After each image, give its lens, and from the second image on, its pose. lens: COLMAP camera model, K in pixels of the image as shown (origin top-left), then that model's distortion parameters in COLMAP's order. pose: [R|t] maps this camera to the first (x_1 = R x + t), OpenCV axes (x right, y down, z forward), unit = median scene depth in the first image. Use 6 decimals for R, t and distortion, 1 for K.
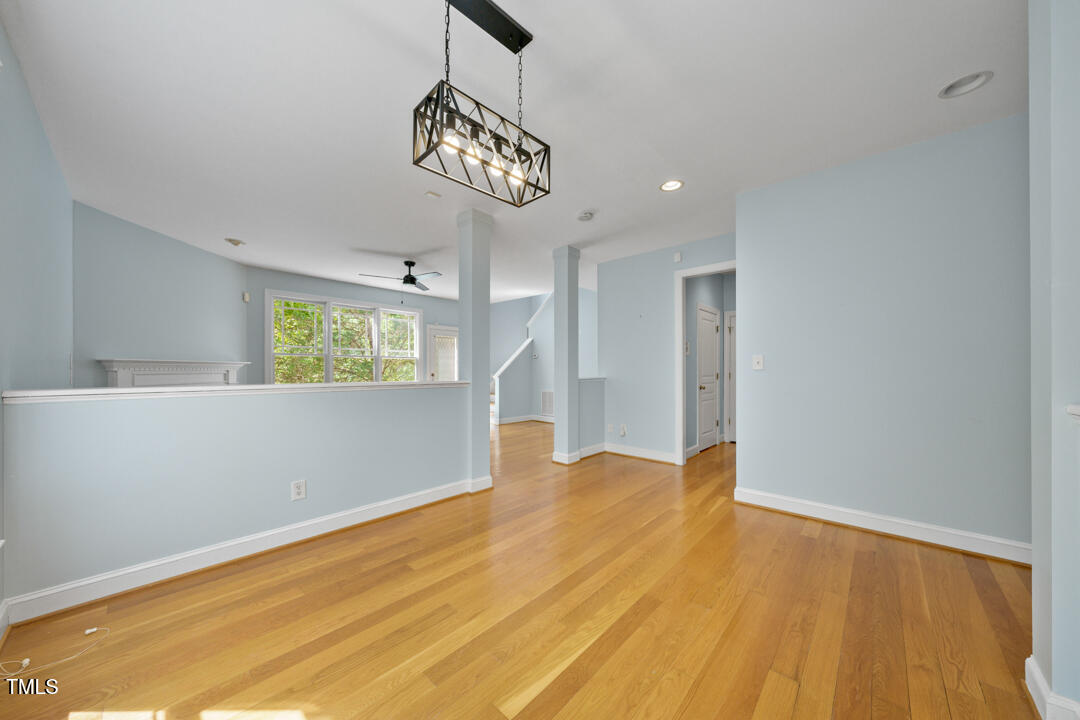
lens RADIAL K [[377.7, 0, 534.8], [0, 377.7, 364.8], [0, 0, 1]] dist [0.014142, 0.000030]
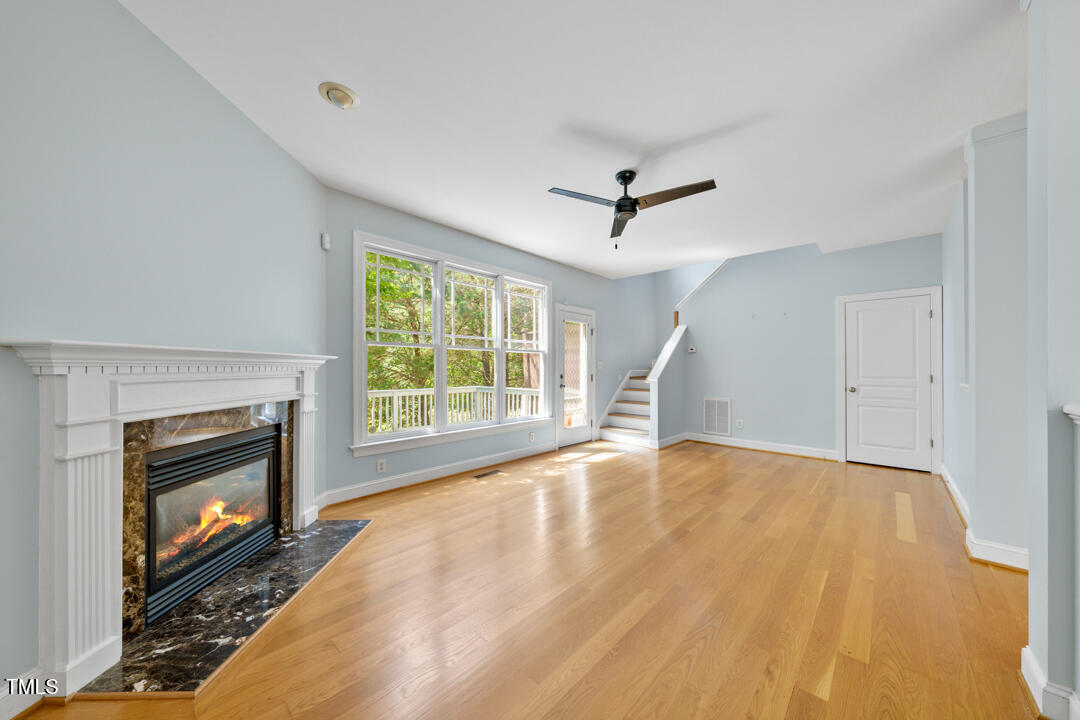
lens RADIAL K [[375.9, 0, 543.7], [0, 375.9, 361.6], [0, 0, 1]] dist [-0.000298, -0.000074]
pose [[0.999972, 0.002169, 0.007195, -0.435945], [-0.002149, 0.999994, -0.002887, 0.002307], [-0.007201, 0.002872, 0.999970, 0.437166]]
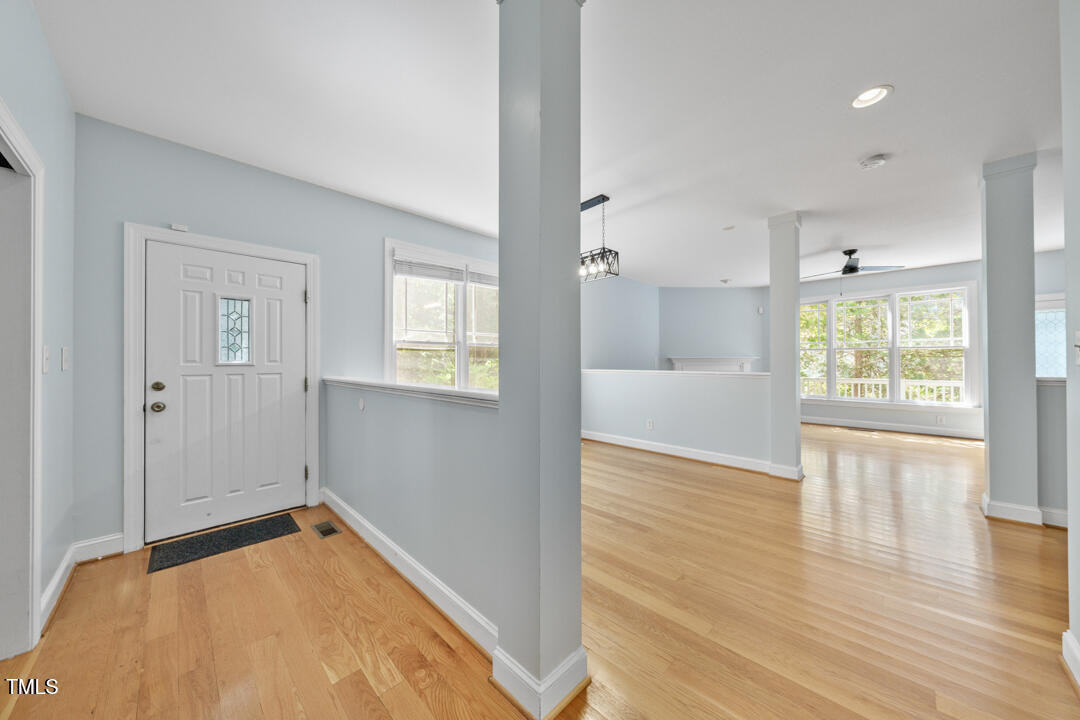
lens RADIAL K [[375.9, 0, 543.7], [0, 375.9, 361.6], [0, 0, 1]] dist [-0.000298, -0.000074]
pose [[-0.042715, 0.001119, -0.999087, 0.651265], [0.018380, 0.999831, 0.000334, -0.004795], [0.998918, -0.018349, -0.042728, 0.260169]]
